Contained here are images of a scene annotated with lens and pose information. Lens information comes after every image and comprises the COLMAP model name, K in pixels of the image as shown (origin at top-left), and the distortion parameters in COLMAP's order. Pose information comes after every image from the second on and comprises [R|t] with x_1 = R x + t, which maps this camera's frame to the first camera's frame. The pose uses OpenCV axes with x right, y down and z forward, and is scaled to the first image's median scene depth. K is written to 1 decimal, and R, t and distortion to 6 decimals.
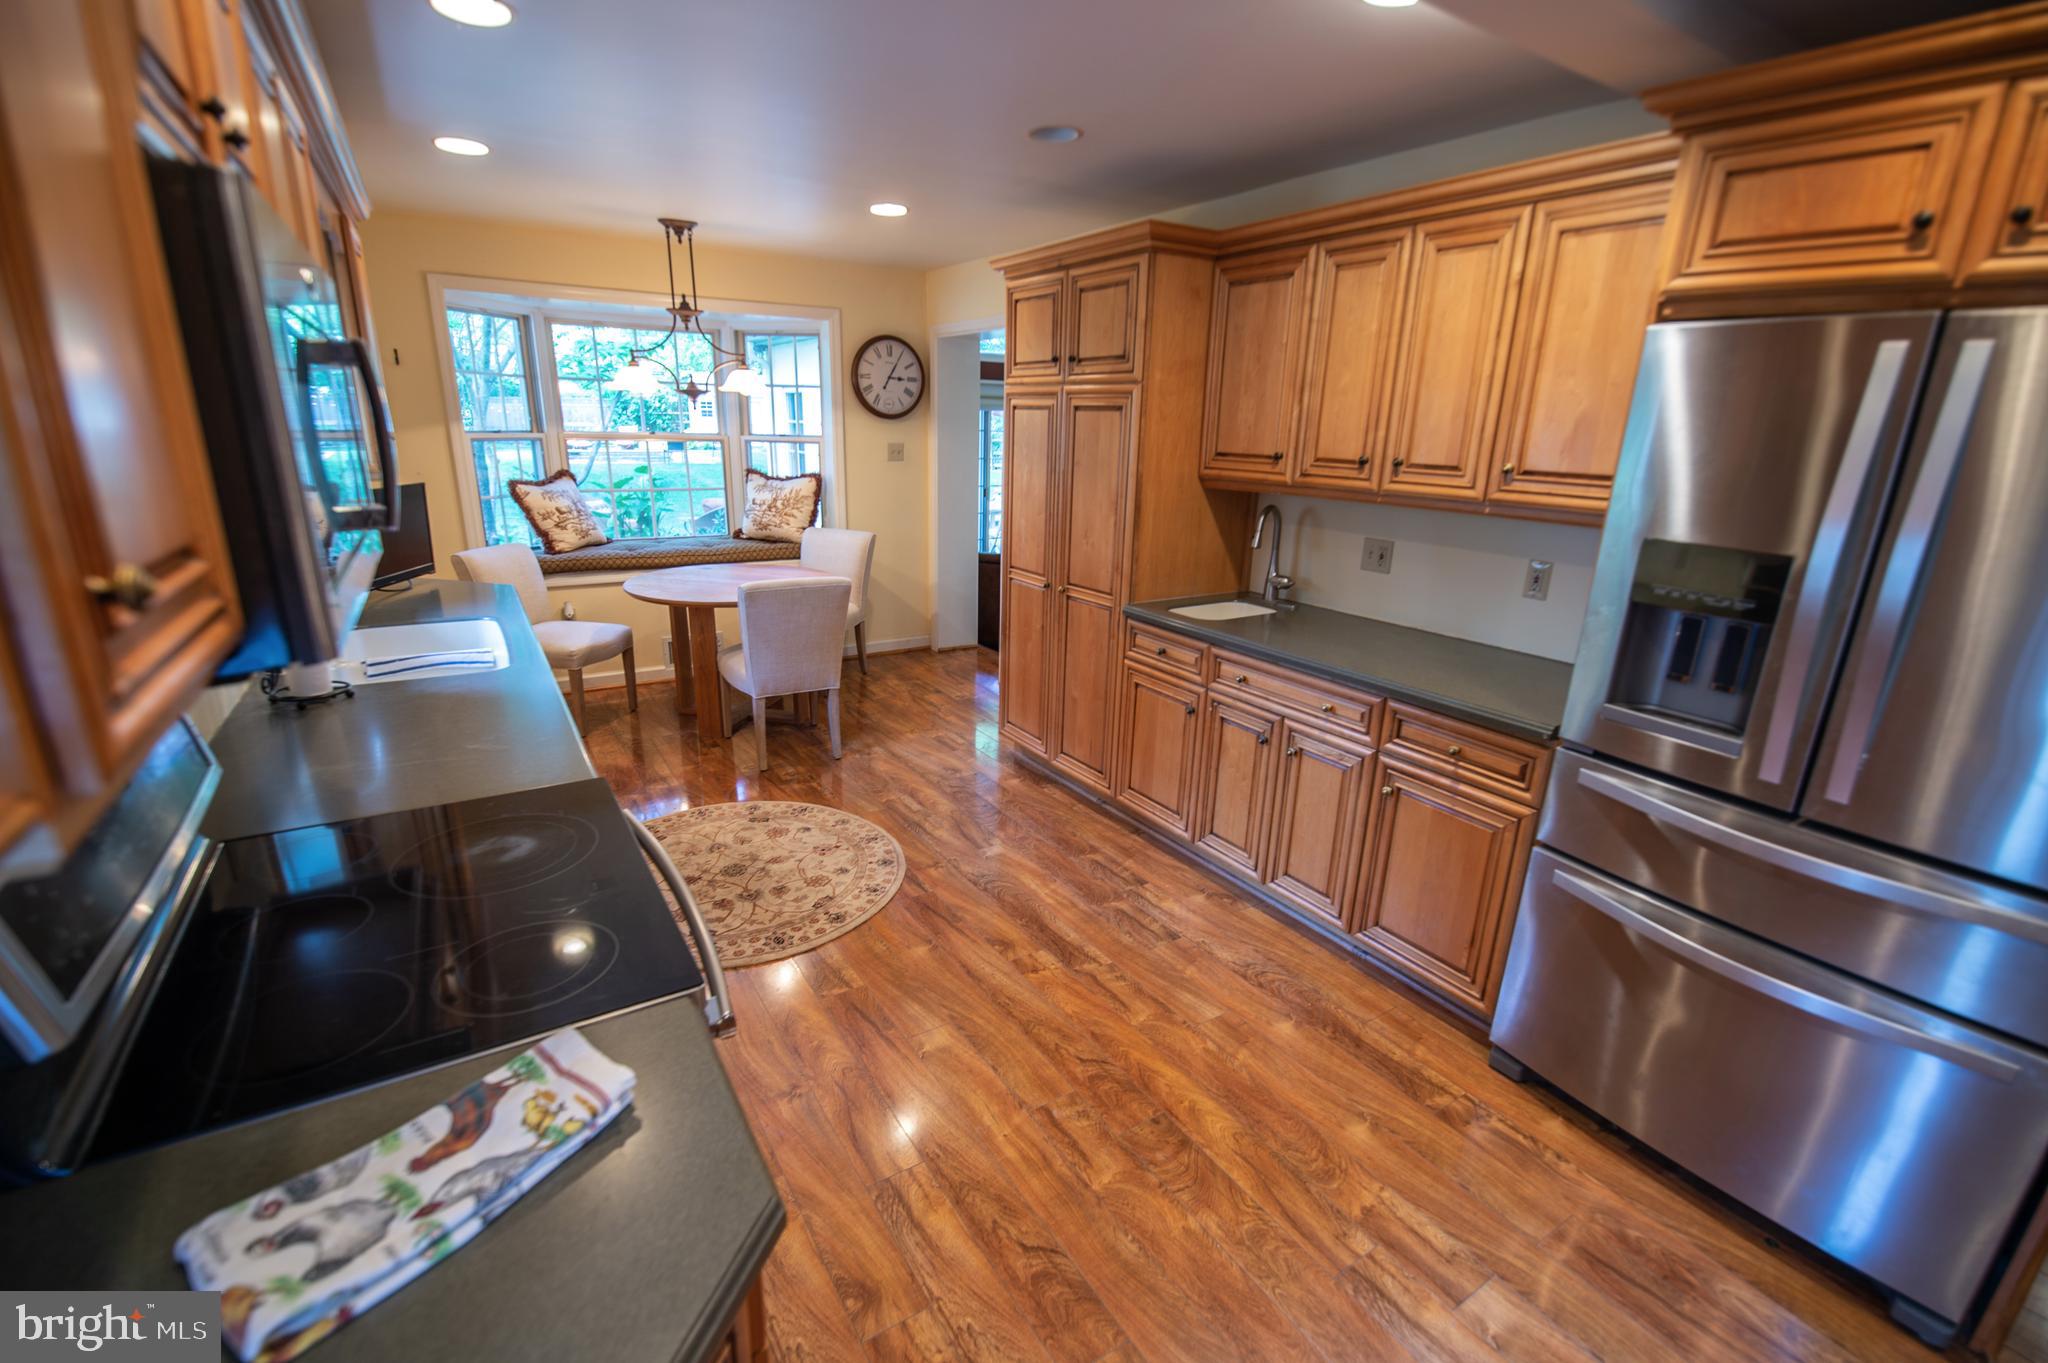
lens RADIAL K [[889.7, 0, 1015.0], [0, 889.7, 690.8], [0, 0, 1]] dist [0.000037, -0.009028]
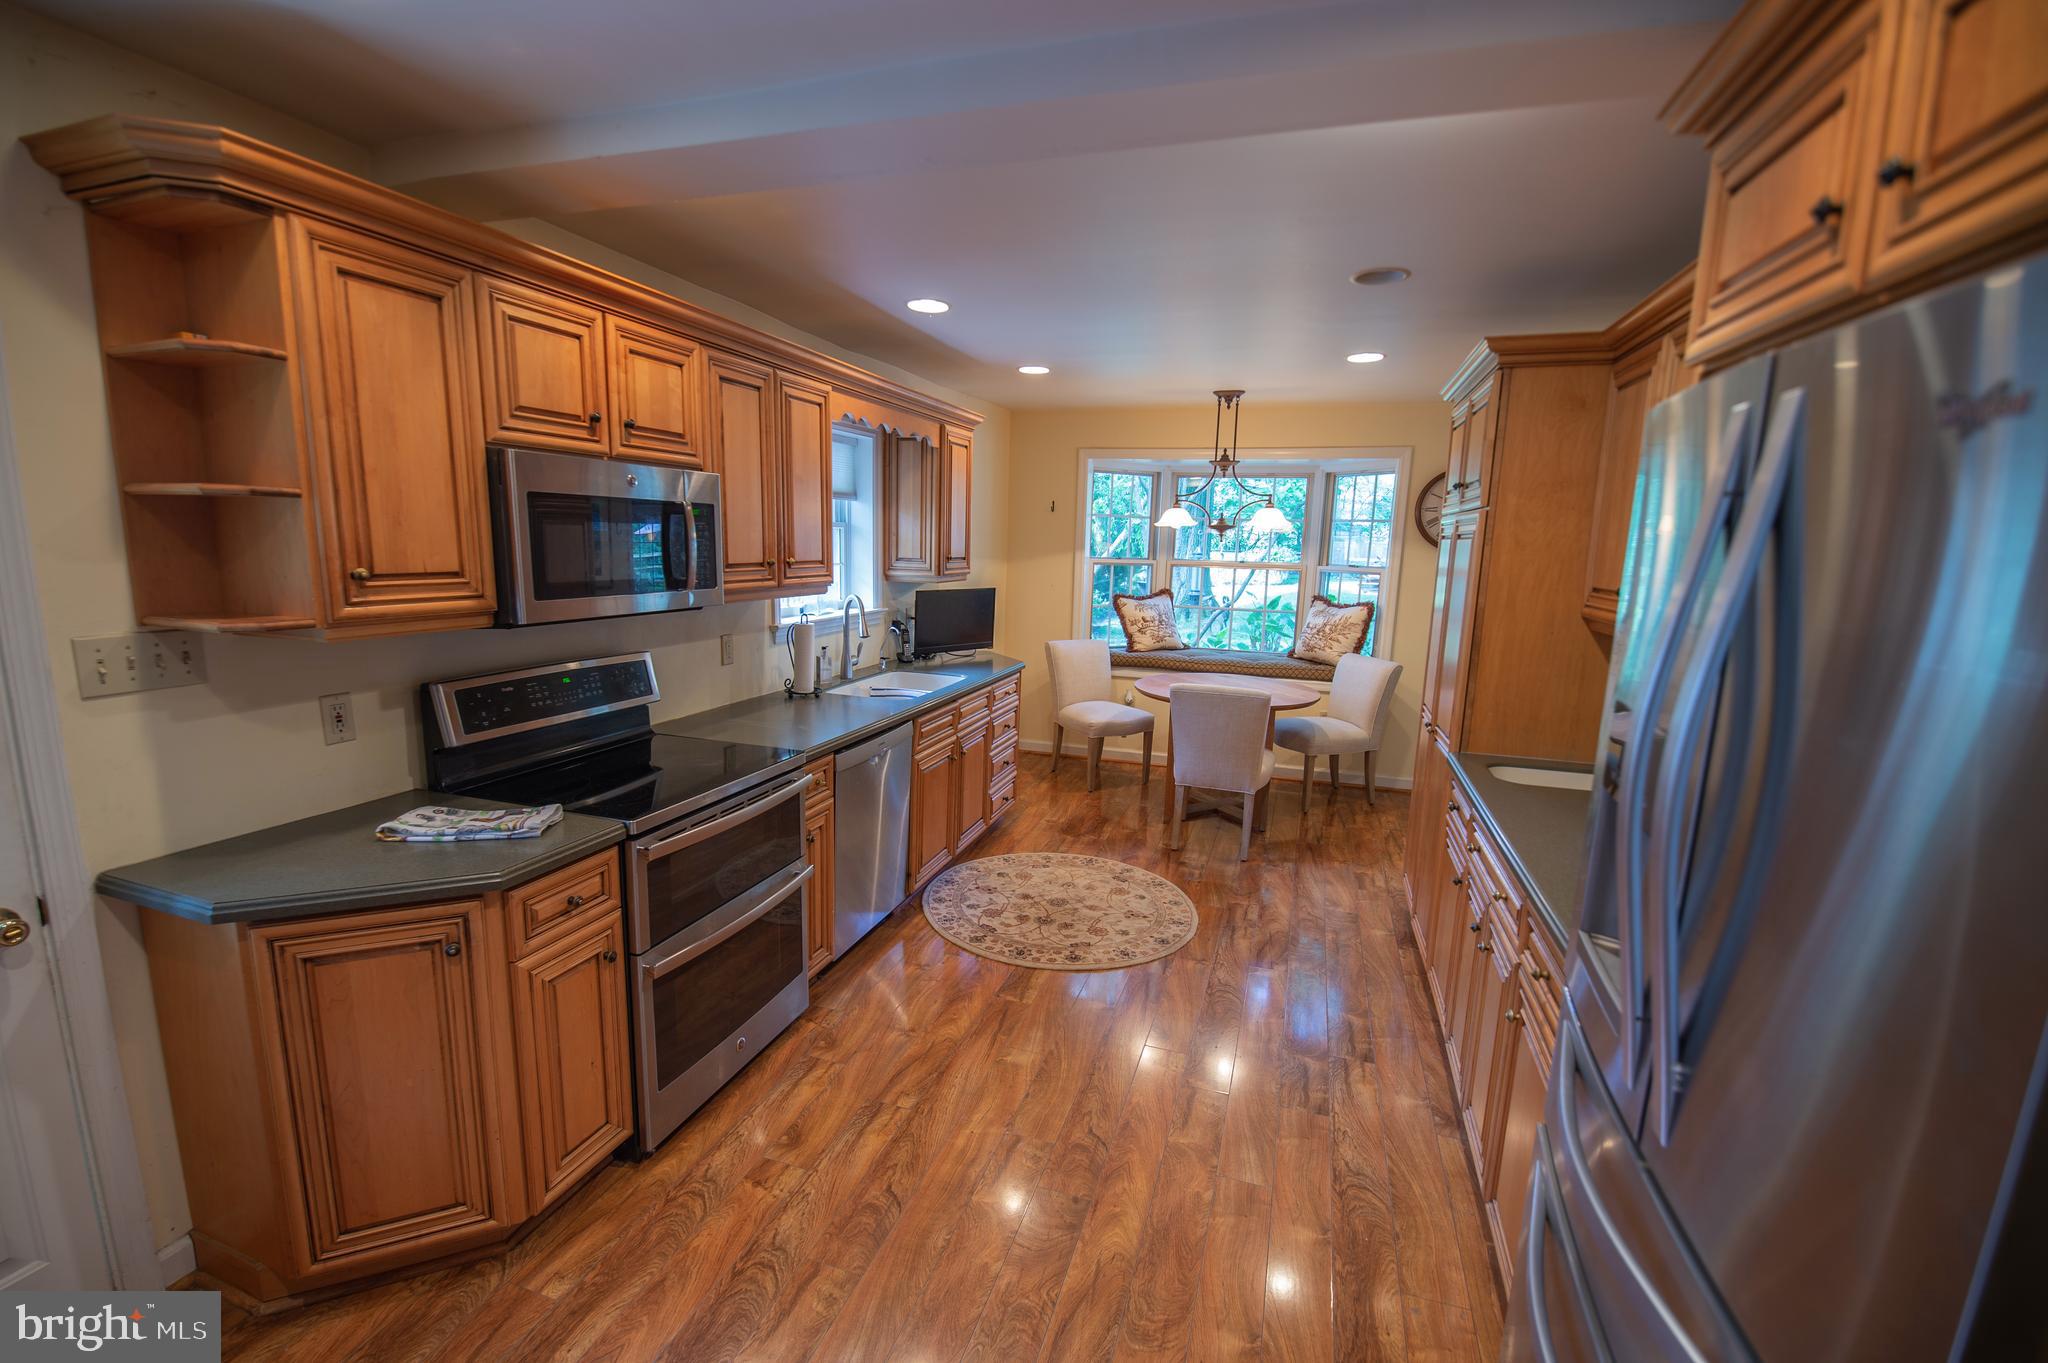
lens RADIAL K [[889.7, 0, 1015.0], [0, 889.7, 690.8], [0, 0, 1]] dist [0.000037, -0.009028]
pose [[0.629998, 0.125342, -0.766415, 0.540380], [-0.235722, 0.971192, -0.034933, -0.024215], [0.739958, 0.202669, 0.641395, 0.108228]]
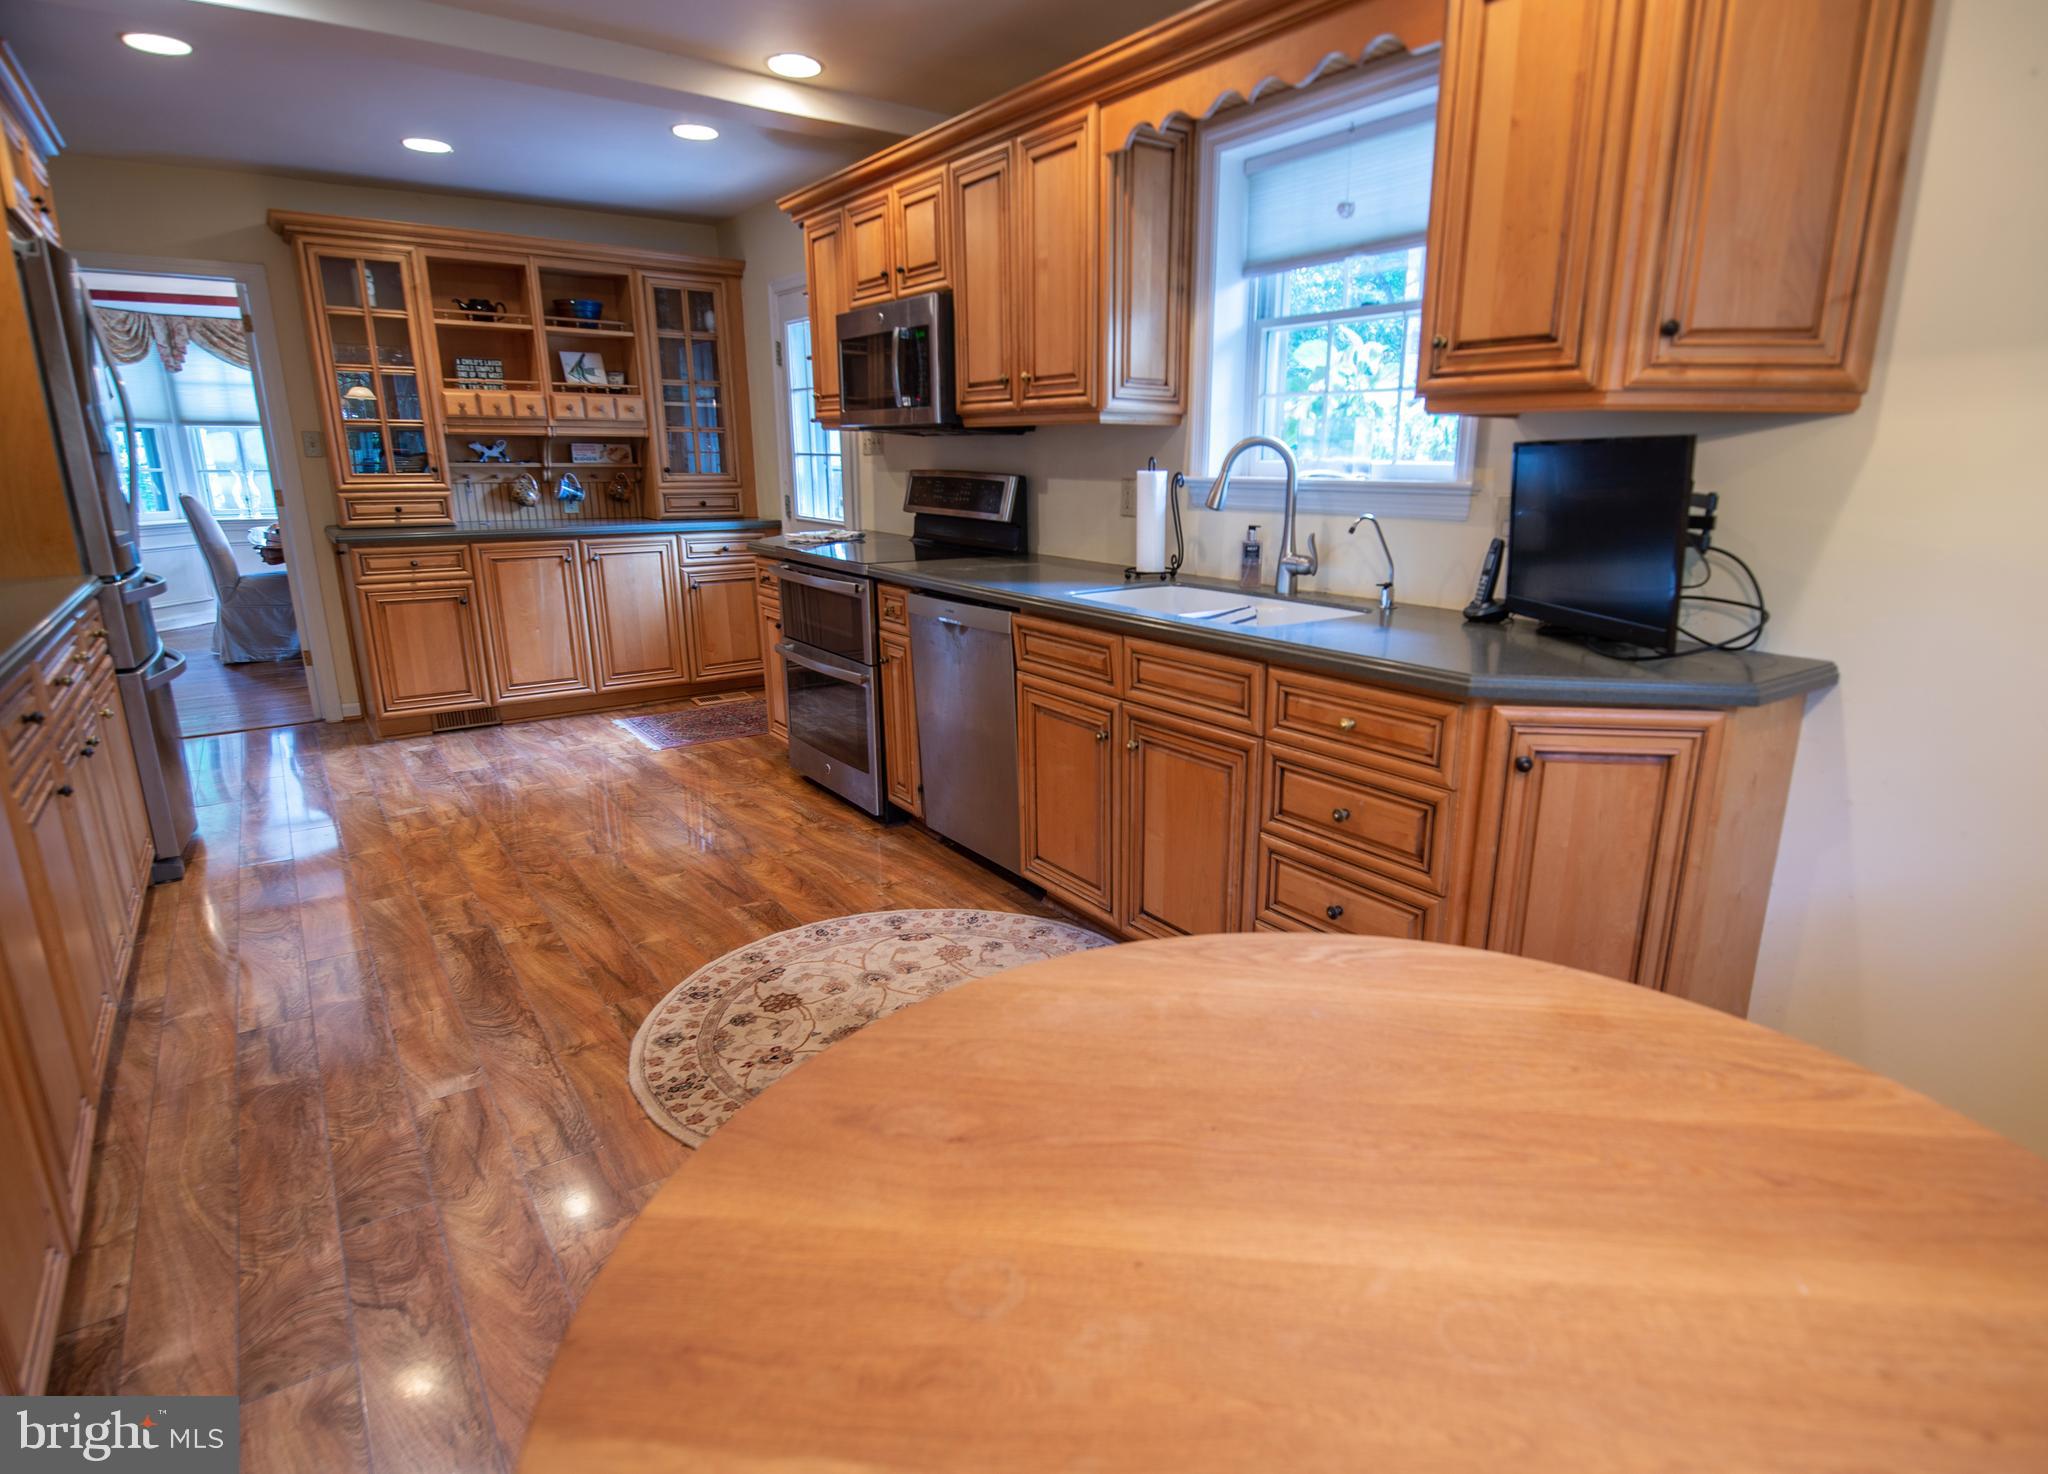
lens RADIAL K [[1071.2, 0, 1068.2], [0, 1071.2, 738.6], [0, 0, 1]] dist [-0.000751, -0.000797]
pose [[-0.996781, -0.015111, -0.078735, -0.357344], [-0.054197, 0.850691, 0.522864, -0.370510], [0.059078, 0.525448, -0.848772, 1.532793]]
